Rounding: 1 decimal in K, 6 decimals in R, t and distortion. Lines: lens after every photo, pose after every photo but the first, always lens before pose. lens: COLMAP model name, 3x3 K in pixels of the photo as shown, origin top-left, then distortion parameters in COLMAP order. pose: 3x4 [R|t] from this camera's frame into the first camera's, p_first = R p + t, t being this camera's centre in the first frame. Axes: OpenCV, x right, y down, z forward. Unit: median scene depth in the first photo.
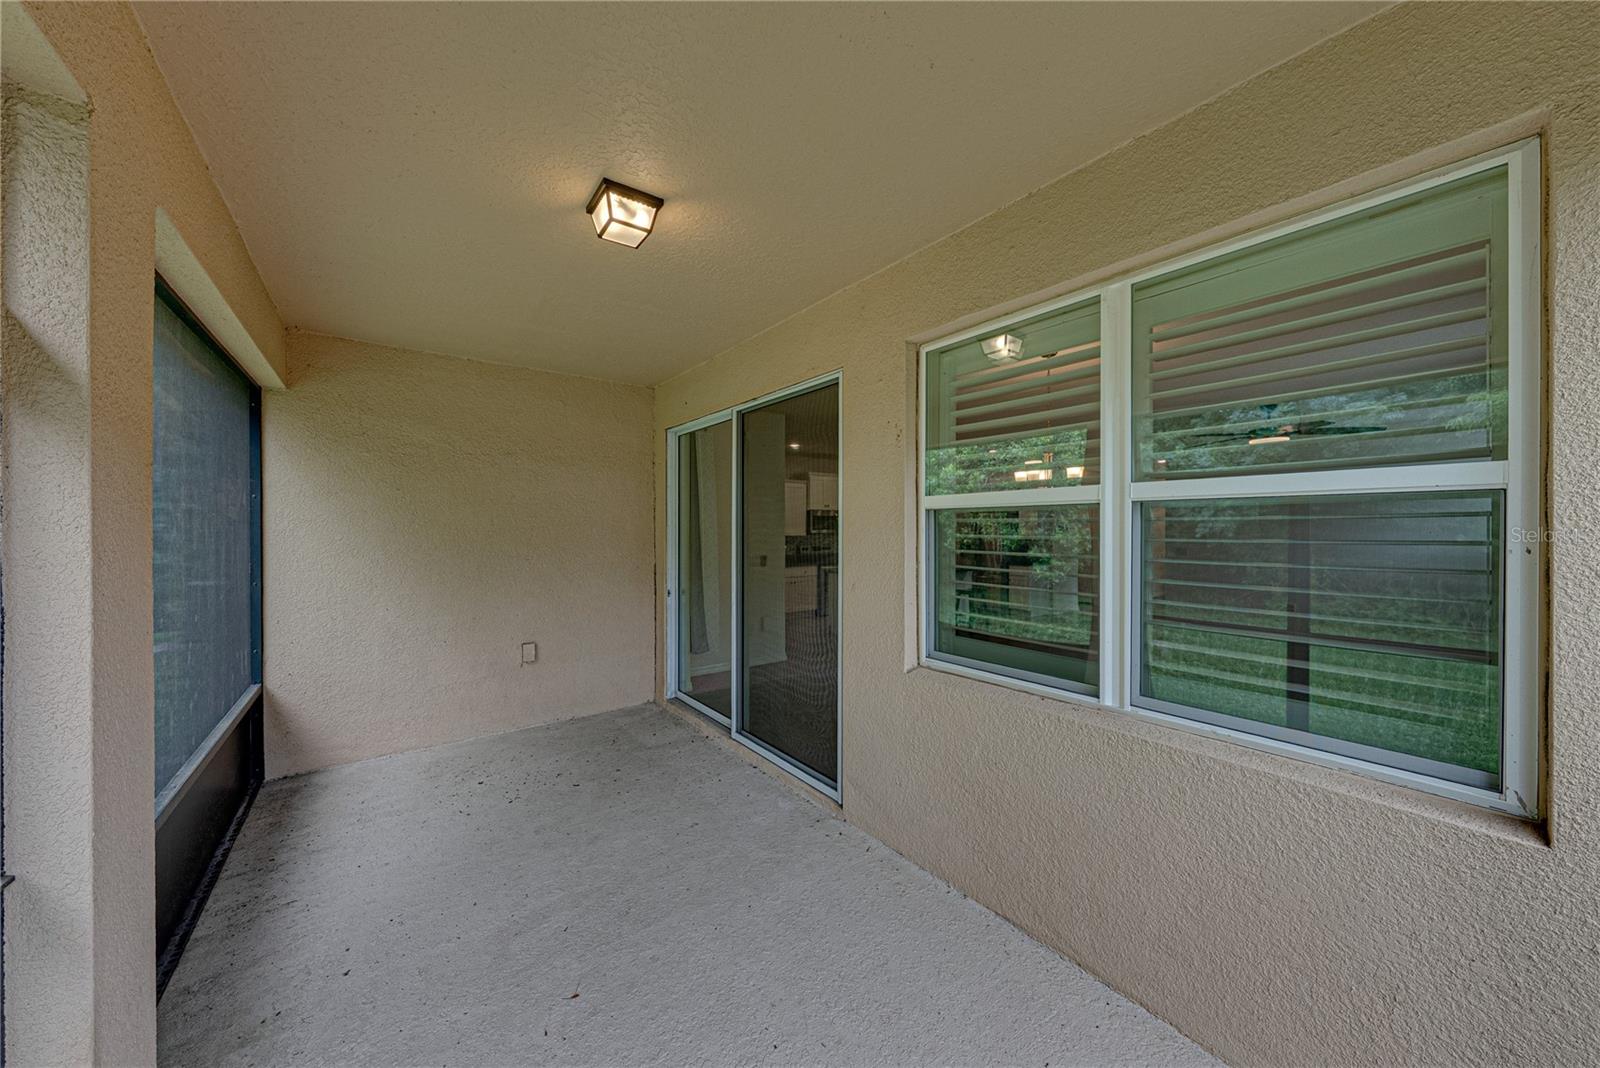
lens RADIAL K [[547.6, 0, 808.4], [0, 547.6, 530.7], [0, 0, 1]] dist [-0.000626, -0.000141]
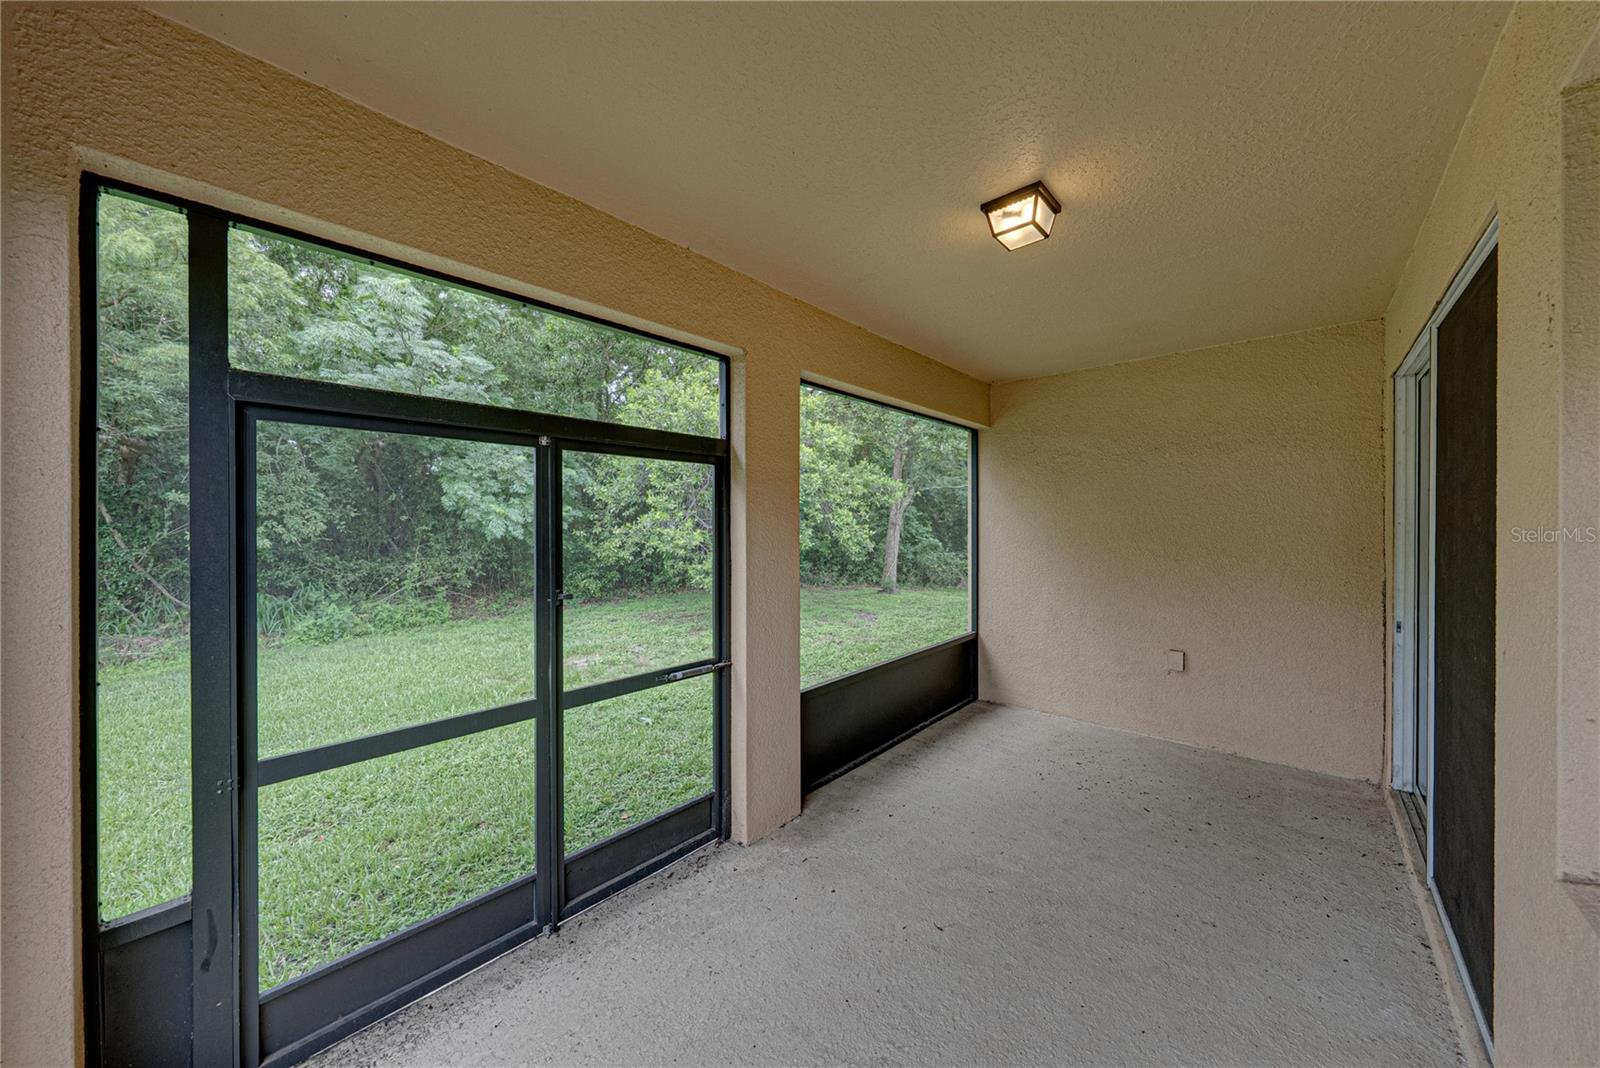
lens RADIAL K [[547.6, 0, 788.8], [0, 547.6, 528.7], [0, 0, 1]] dist [-0.000626, -0.000141]
pose [[0.163718, 0.008359, -0.986472, 0.404373], [0.005789, 0.999939, 0.009434, -0.016629], [0.986490, -0.007255, 0.163659, 0.291284]]
